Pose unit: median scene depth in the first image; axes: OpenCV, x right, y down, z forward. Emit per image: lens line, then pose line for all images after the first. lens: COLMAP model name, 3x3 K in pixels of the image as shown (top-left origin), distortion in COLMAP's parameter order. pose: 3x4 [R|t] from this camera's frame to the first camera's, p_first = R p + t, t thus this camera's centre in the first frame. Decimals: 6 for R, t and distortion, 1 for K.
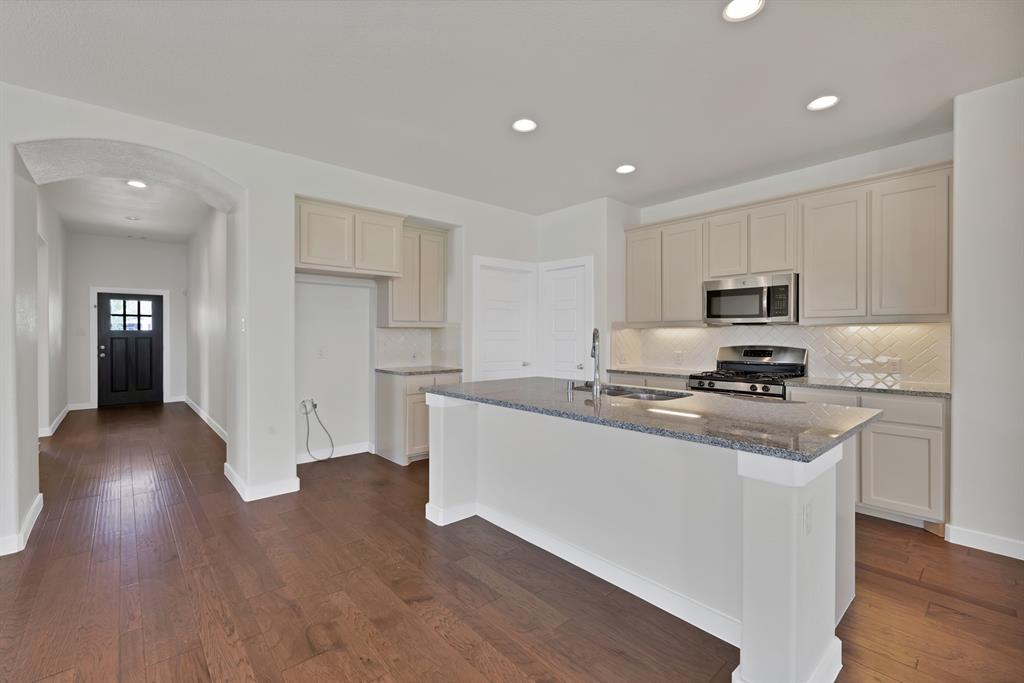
lens RADIAL K [[443.4, 0, 510.8], [0, 443.4, 335.0], [0, 0, 1]] dist [-0.000380, -0.000080]
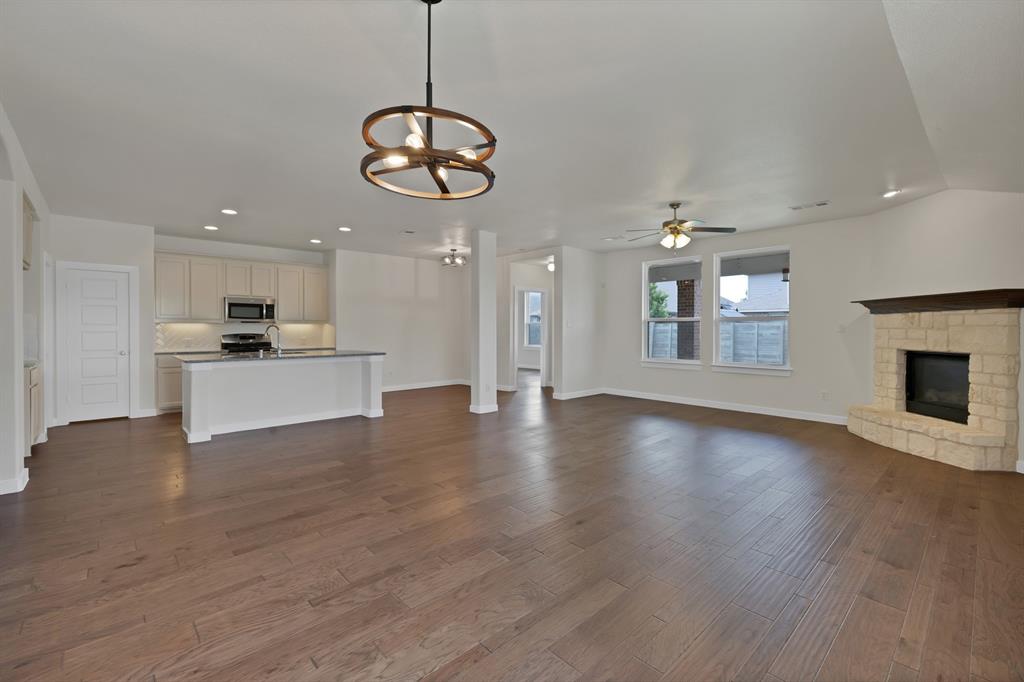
lens RADIAL K [[438.2, 0, 510.6], [0, 438.2, 331.8], [0, 0, 1]] dist [0.007382, -0.000144]
pose [[-0.022801, -0.004995, 0.999728, -1.193522], [-0.001033, 0.999987, 0.004973, 0.005410], [-0.999739, -0.000919, -0.022806, -0.065113]]
